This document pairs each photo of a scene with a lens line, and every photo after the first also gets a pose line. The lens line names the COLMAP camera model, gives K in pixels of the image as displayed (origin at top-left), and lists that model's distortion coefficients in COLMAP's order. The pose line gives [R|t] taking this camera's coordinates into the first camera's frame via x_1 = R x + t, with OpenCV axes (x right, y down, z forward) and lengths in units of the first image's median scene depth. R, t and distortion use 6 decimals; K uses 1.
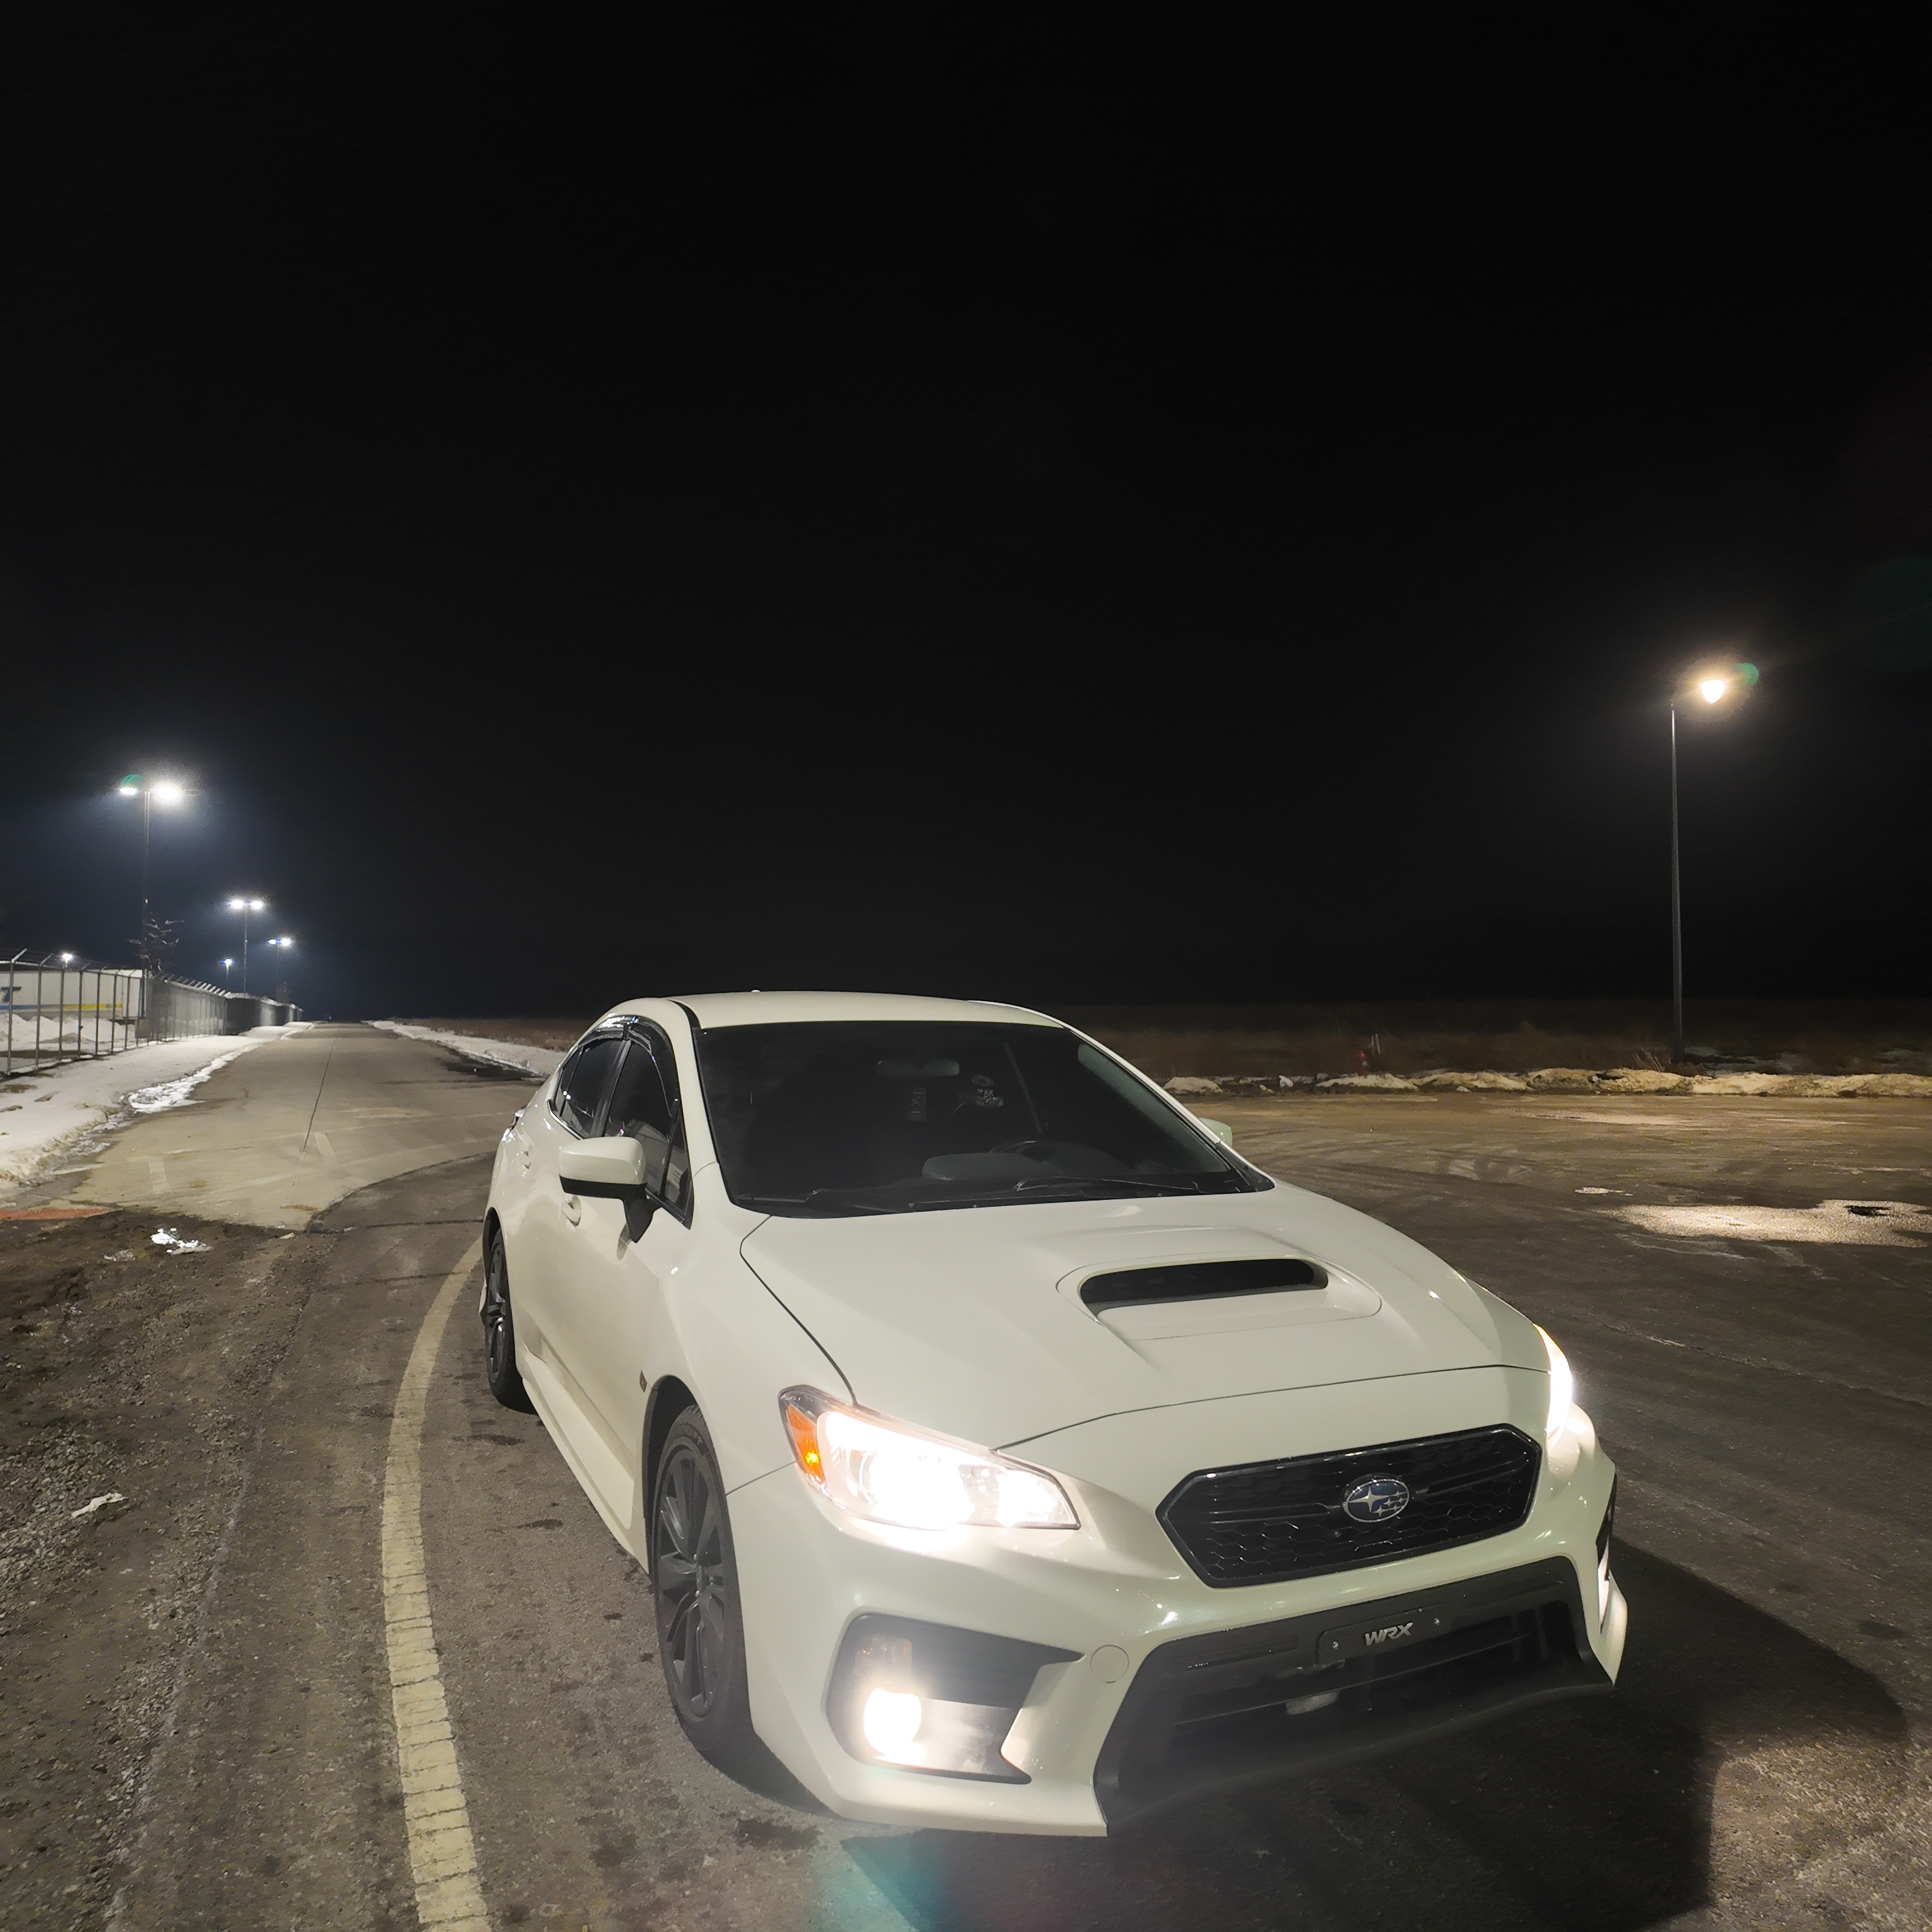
lens RADIAL K [[1390.3, 0, 965.7], [0, 1390.3, 899.4], [0, 0, 1]] dist [0.051684, -0.032175]
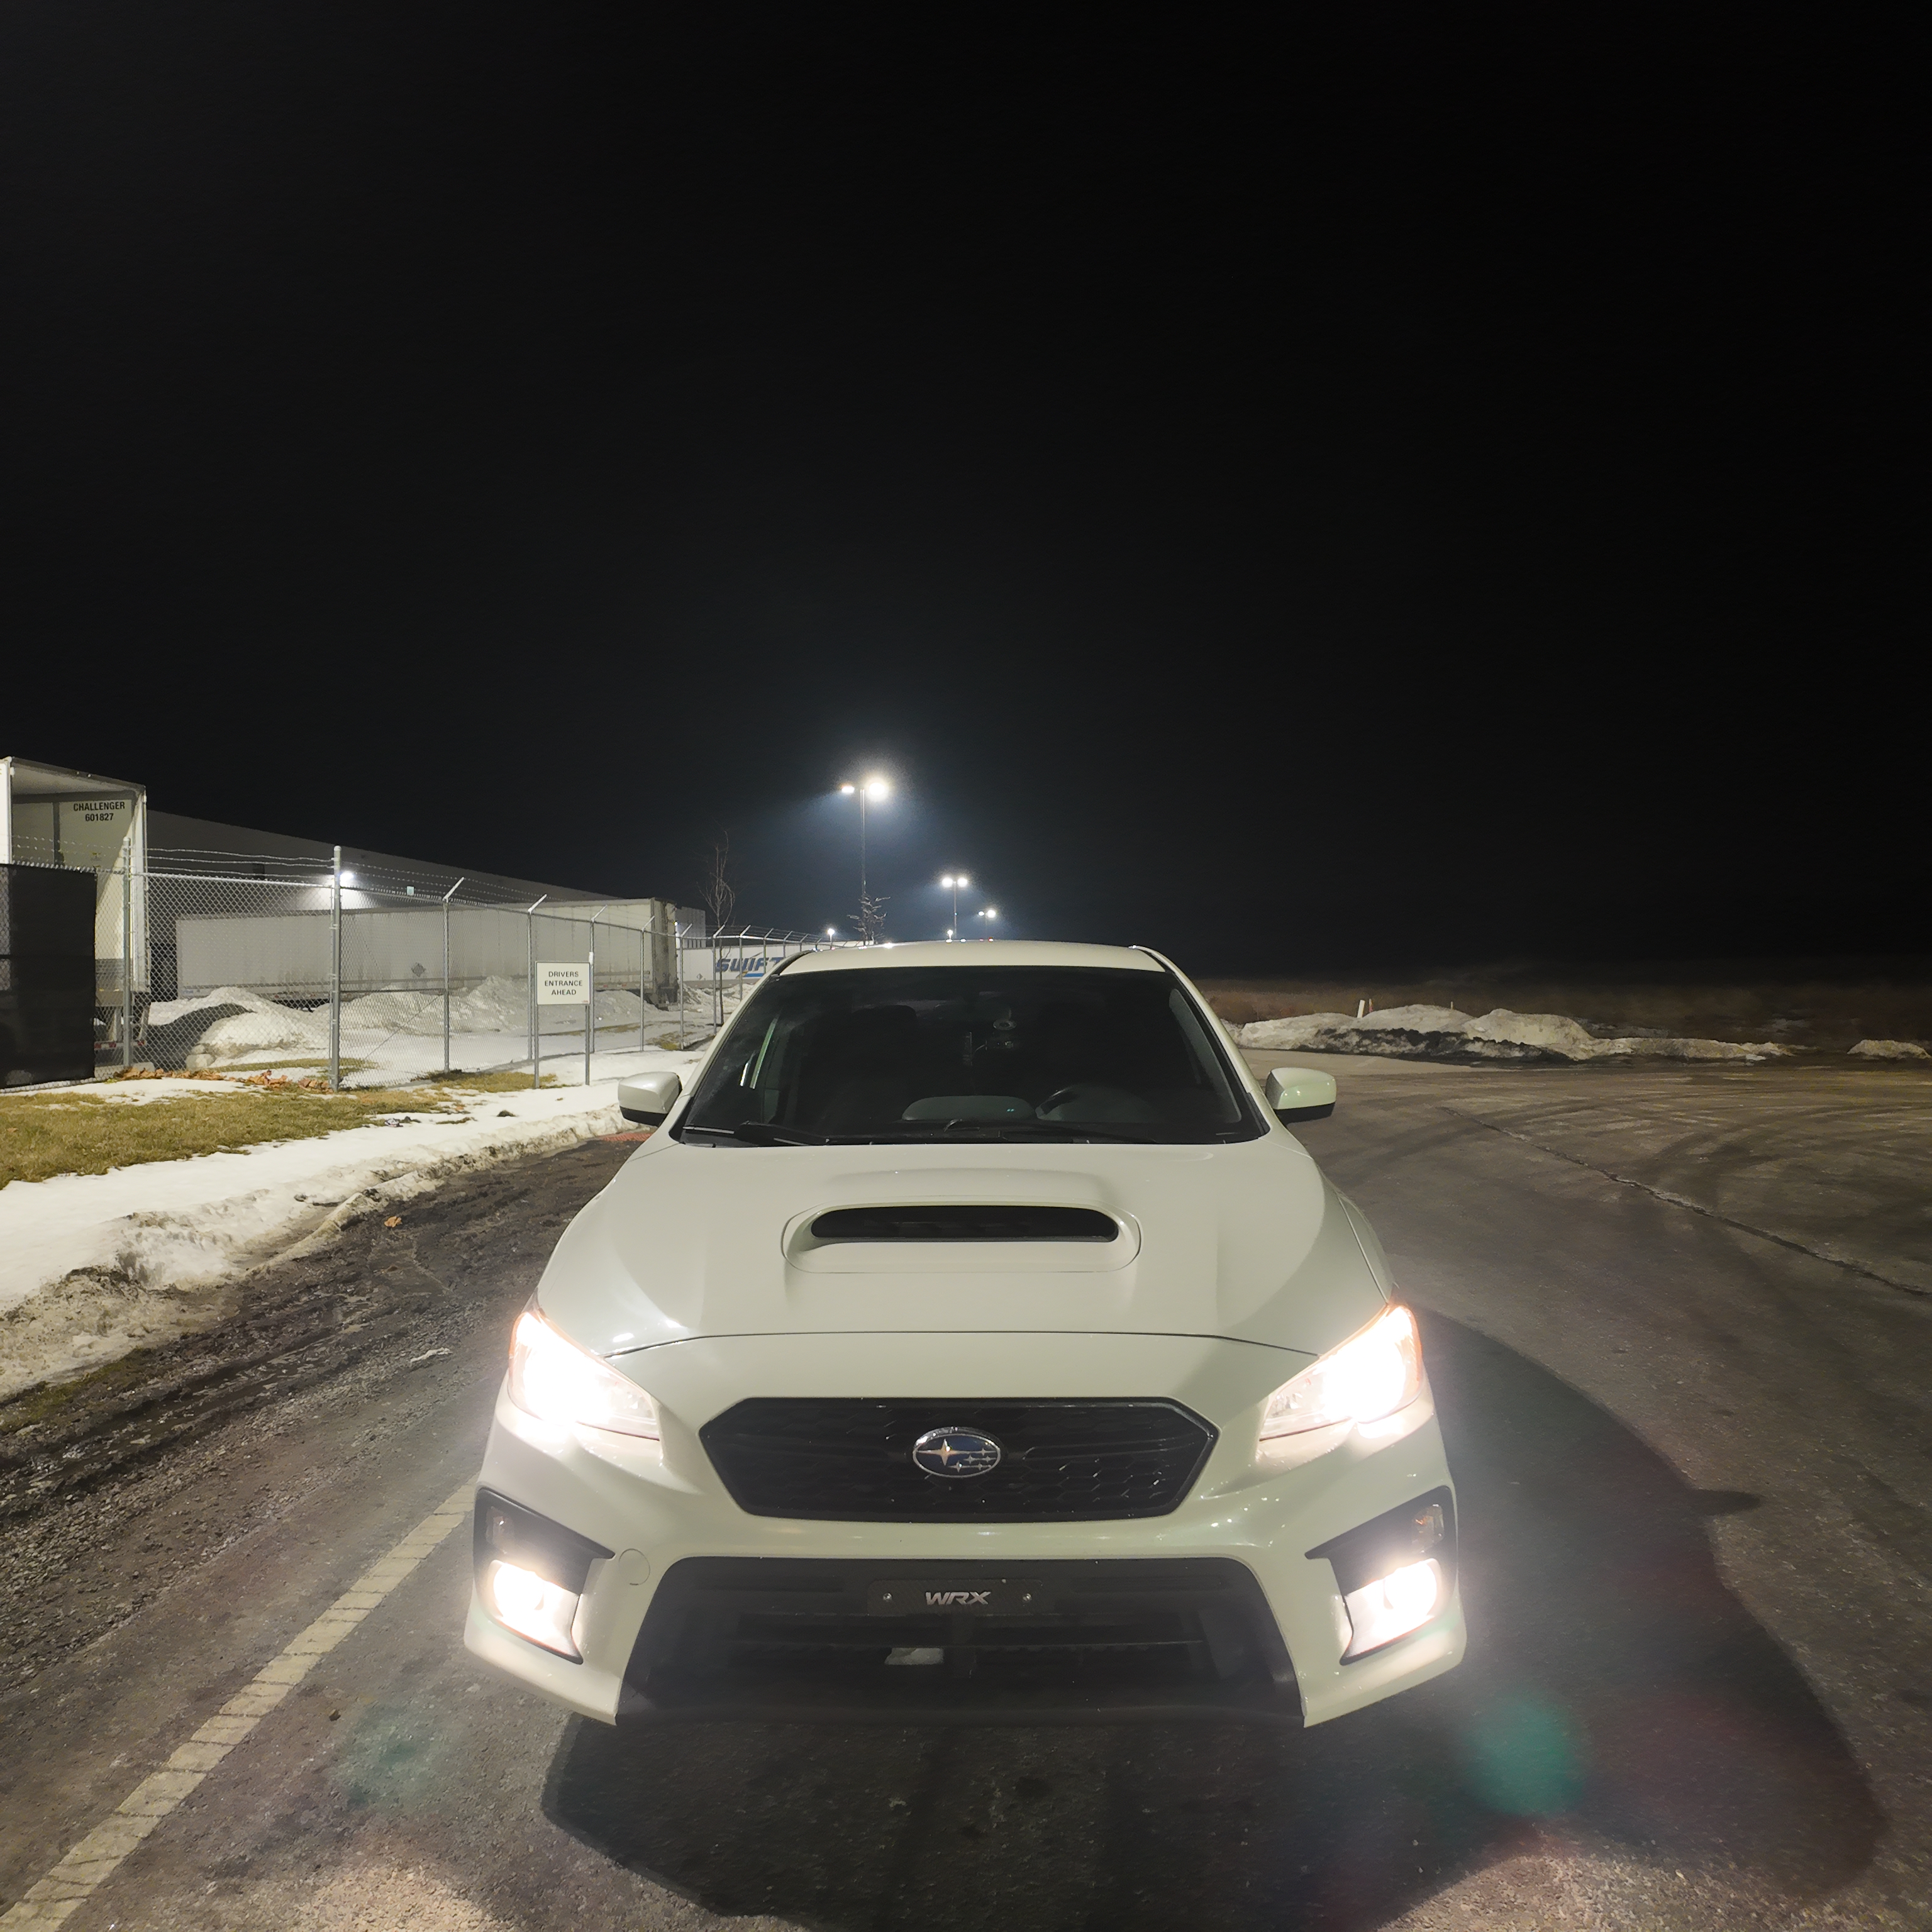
lens RADIAL K [[1391.8, 0, 969.3], [0, 1391.8, 862.2], [0, 0, 1]] dist [0.005848, 0.006130]
pose [[0.892564, -0.050125, -0.448126, 0.598901], [0.050794, 0.998654, -0.010534, 0.034132], [0.448051, -0.013360, 0.893908, 0.145511]]
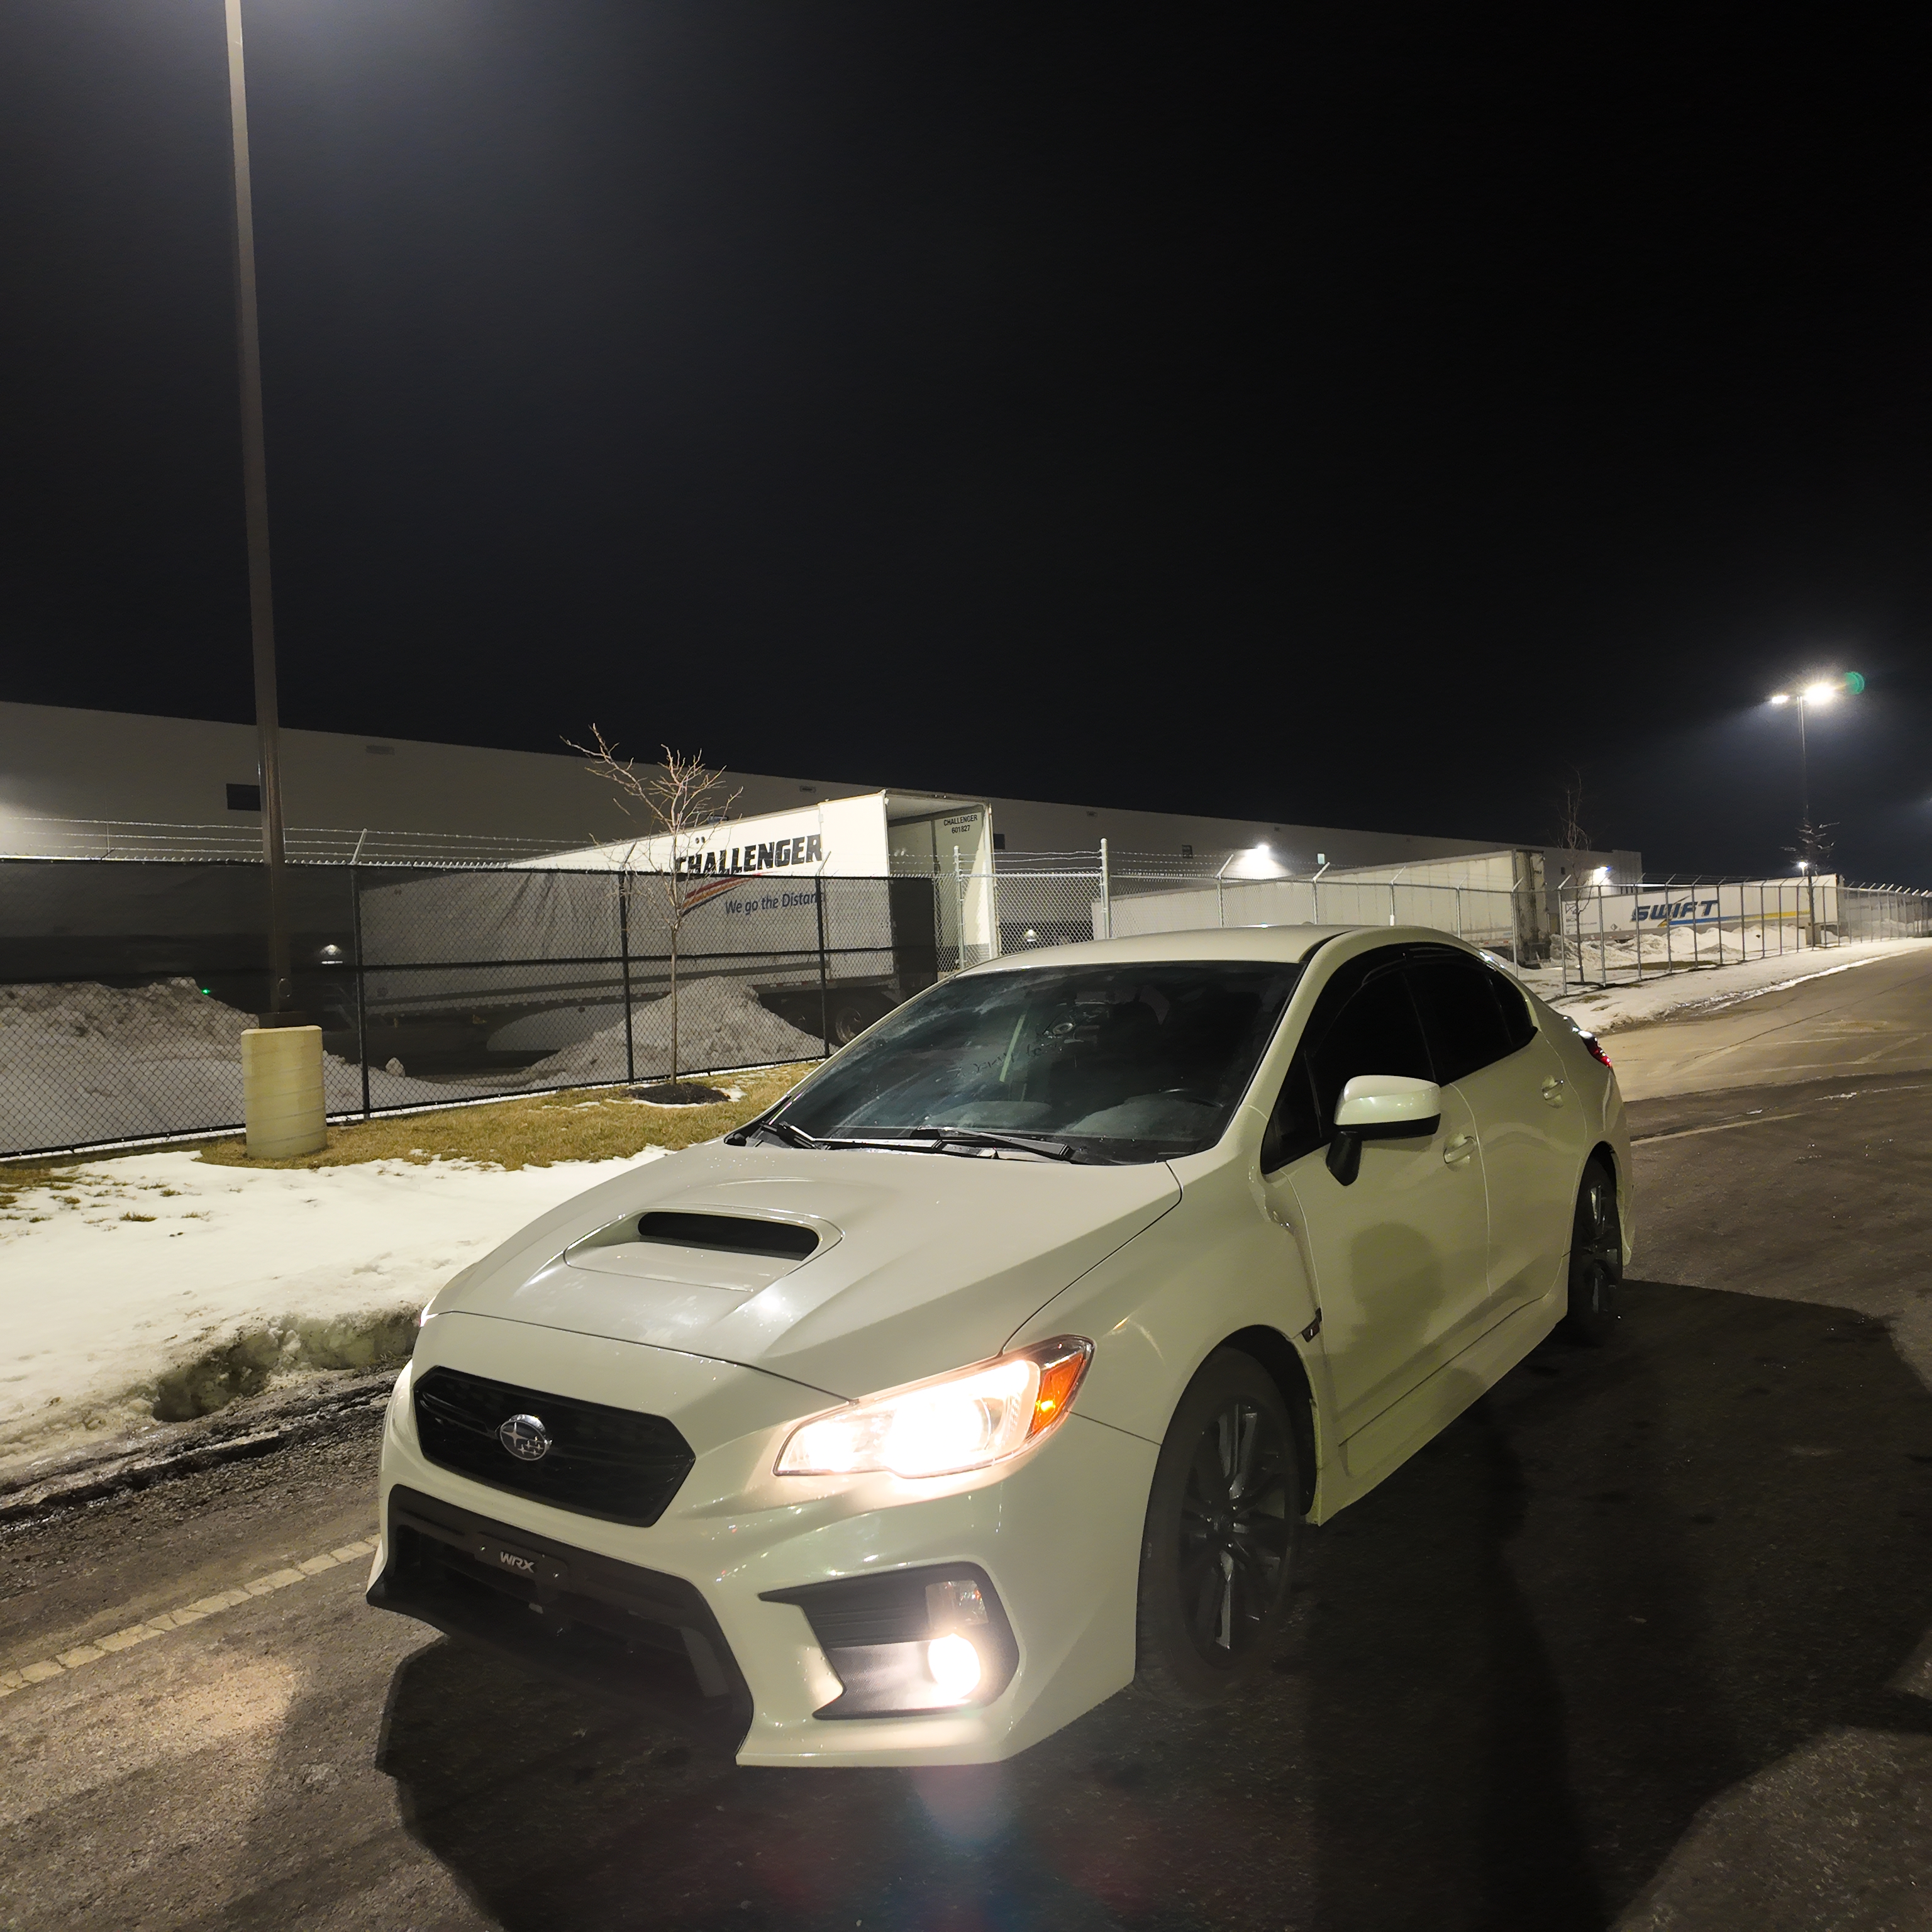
lens RADIAL K [[1390.3, 0, 965.7], [0, 1390.3, 899.4], [0, 0, 1]] dist [0.051684, -0.032175]
pose [[0.447553, -0.072600, -0.891306, 1.154480], [0.131995, 0.991145, -0.014454, 0.066822], [0.884462, -0.111179, 0.453172, 0.699841]]
